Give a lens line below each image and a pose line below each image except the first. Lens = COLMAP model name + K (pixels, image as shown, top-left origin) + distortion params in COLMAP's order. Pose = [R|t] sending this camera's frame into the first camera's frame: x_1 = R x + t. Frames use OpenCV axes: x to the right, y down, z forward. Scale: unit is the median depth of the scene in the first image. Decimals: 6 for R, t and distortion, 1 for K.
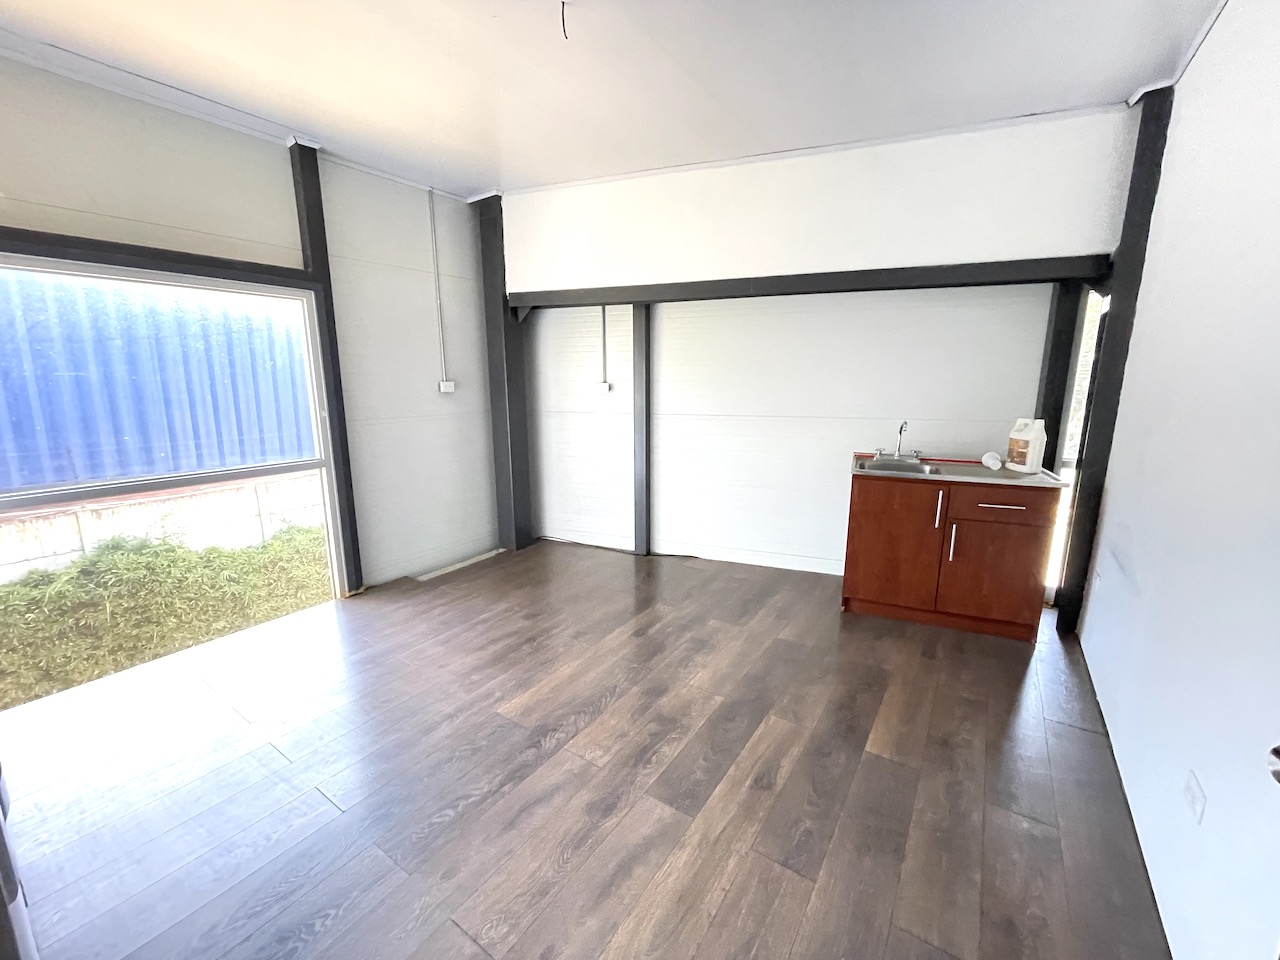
lens RADIAL K [[520.4, 0, 640.0], [0, 520.4, 480.0], [0, 0, 1]] dist [0.000018, -0.000145]
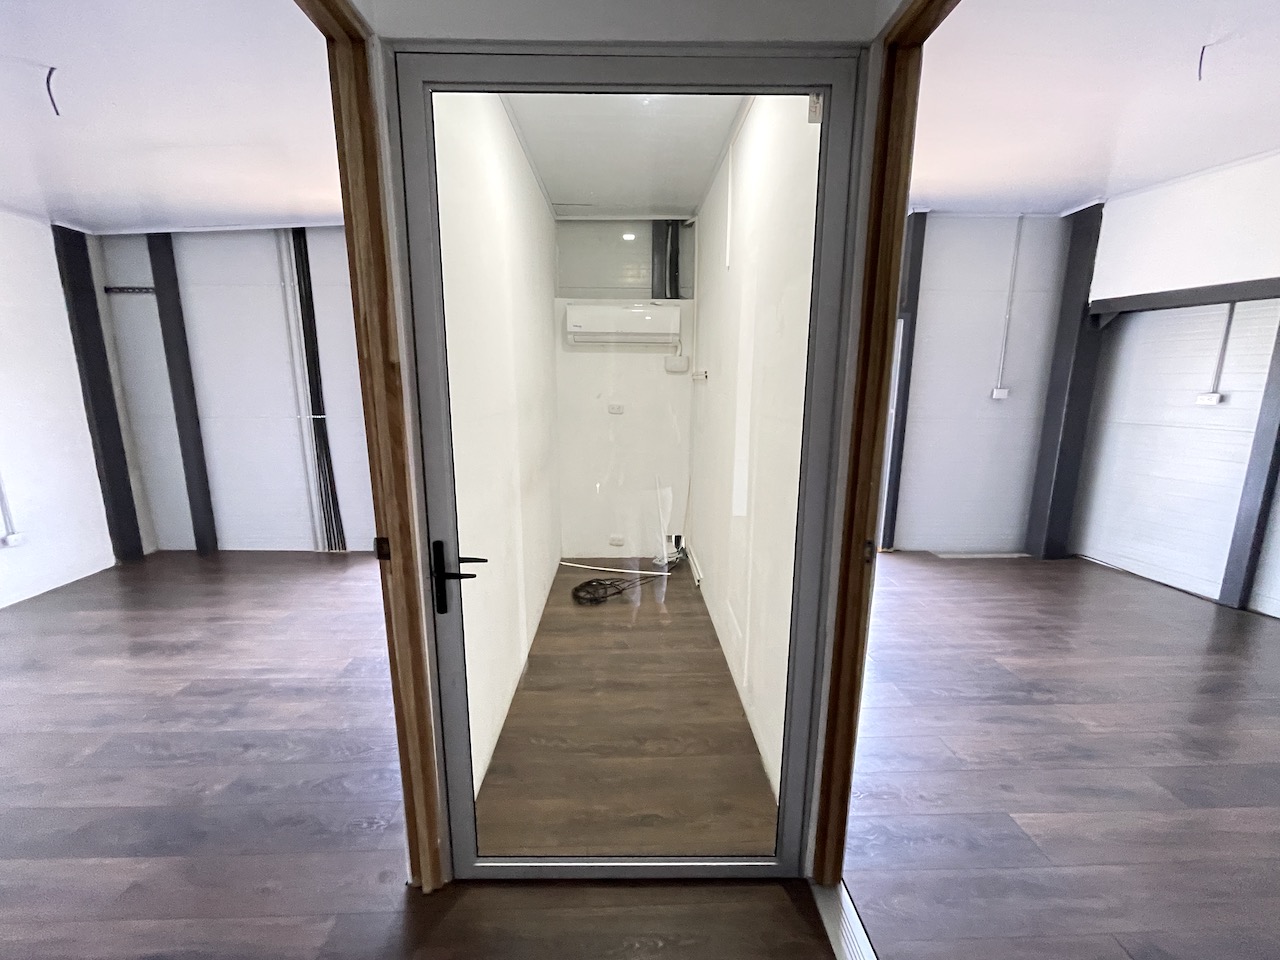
lens RADIAL K [[500.4, 0, 640.0], [0, 500.4, 480.0], [0, 0, 1]] dist [-0.045577, 0.014984]
pose [[0.569892, 0.162009, -0.805591, 0.060518], [-0.167705, 0.982668, 0.078982, 0.051092], [0.804424, 0.090090, 0.587184, -0.217946]]
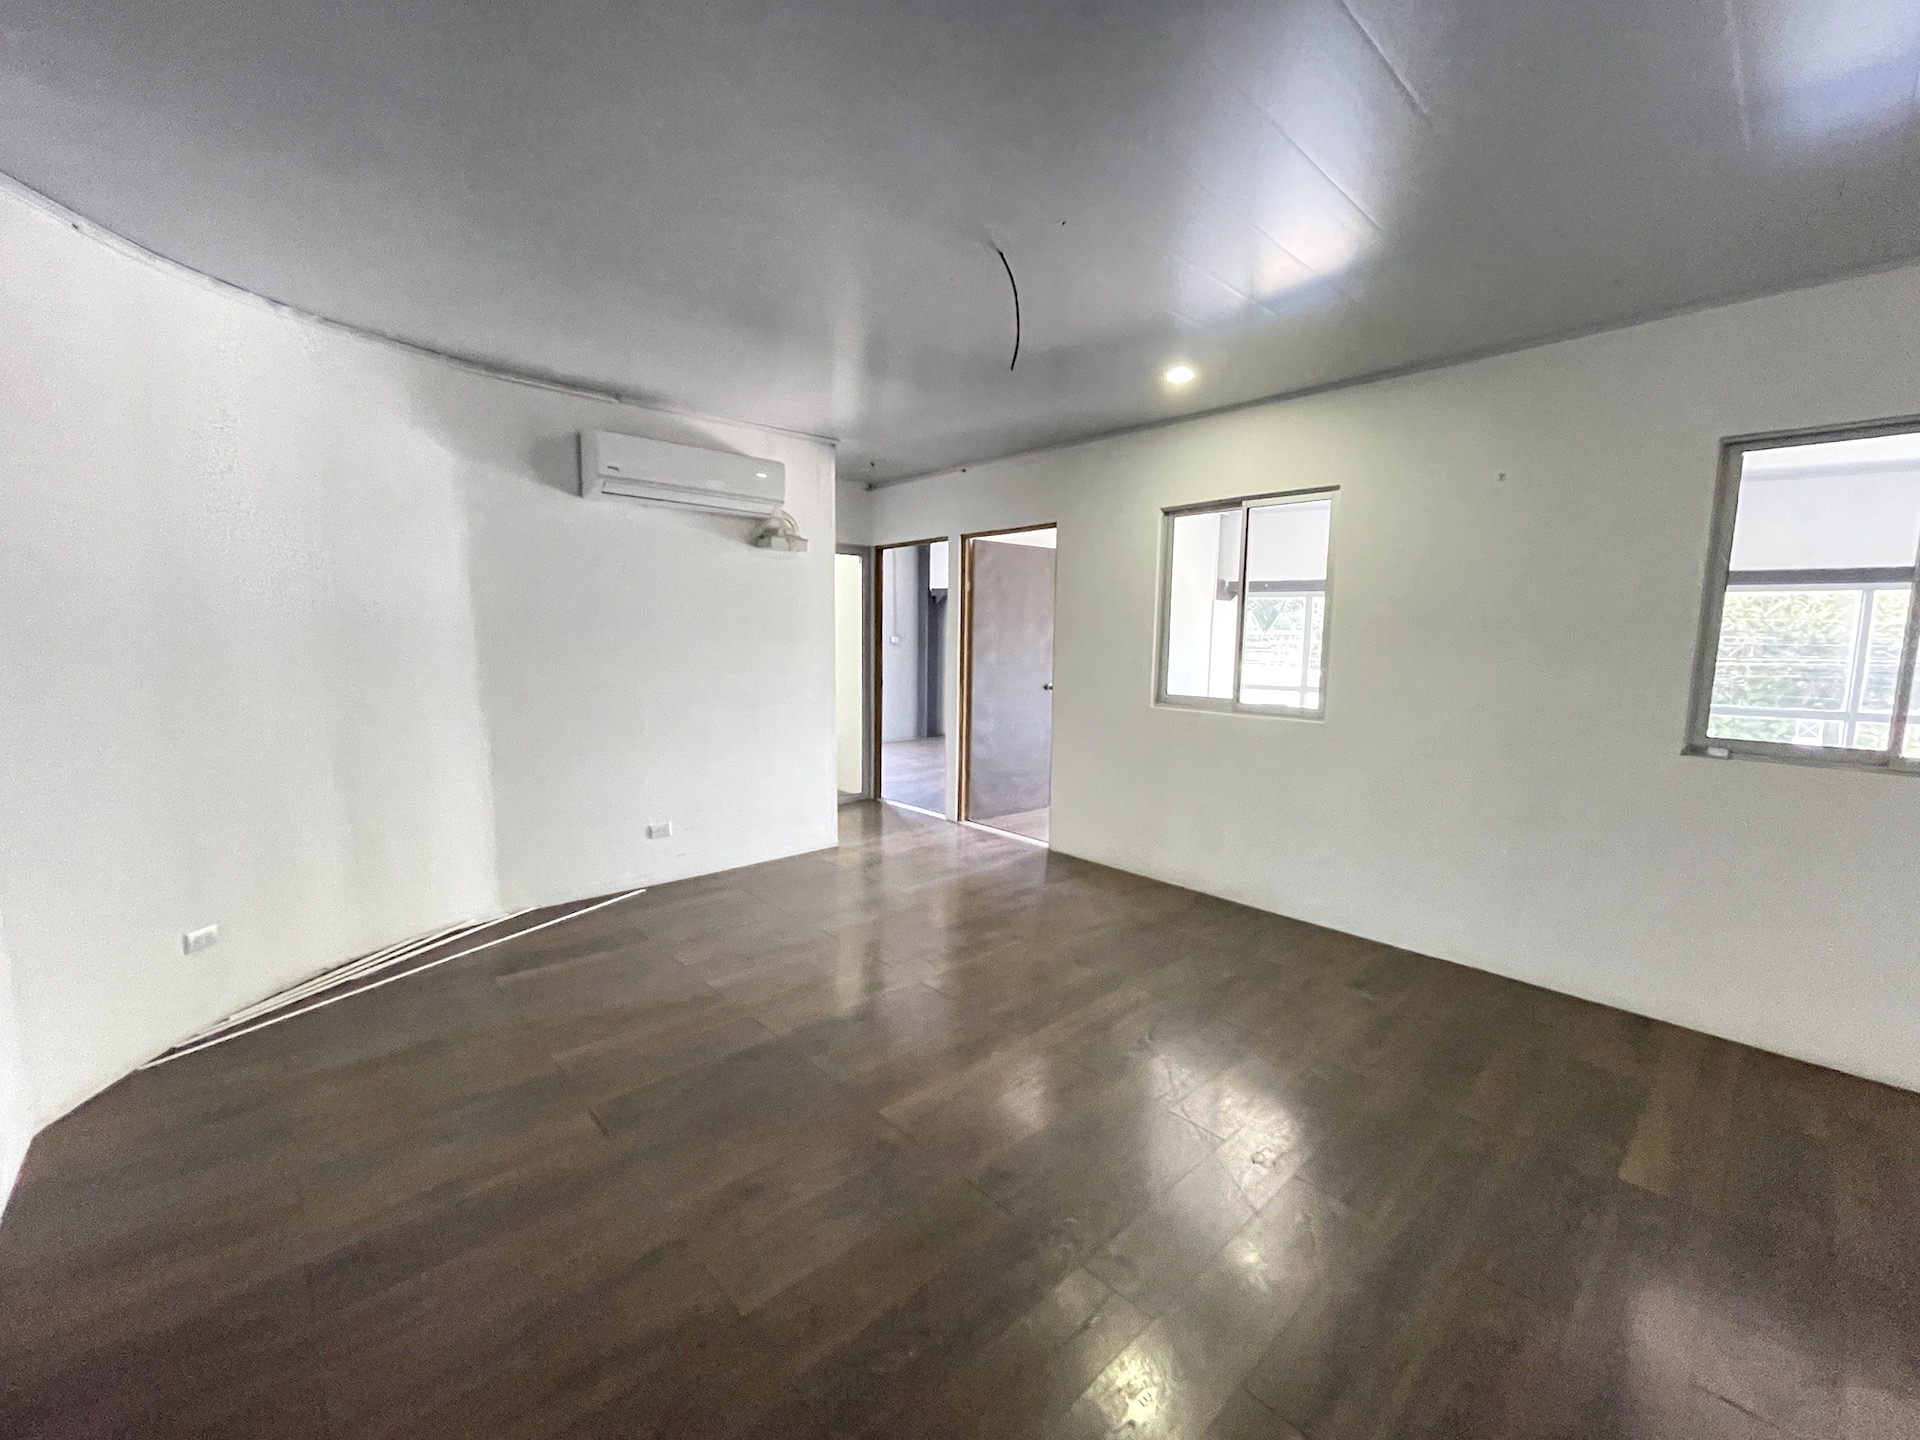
lens RADIAL K [[780.6, 0, 960.0], [0, 780.6, 720.0], [0, 0, 1]] dist [0.000018, -0.000145]
pose [[0.967407, 0.045510, -0.249104, 0.584482], [-0.069596, 0.993619, -0.088754, 0.357902], [0.243475, 0.103198, 0.964401, -1.673572]]
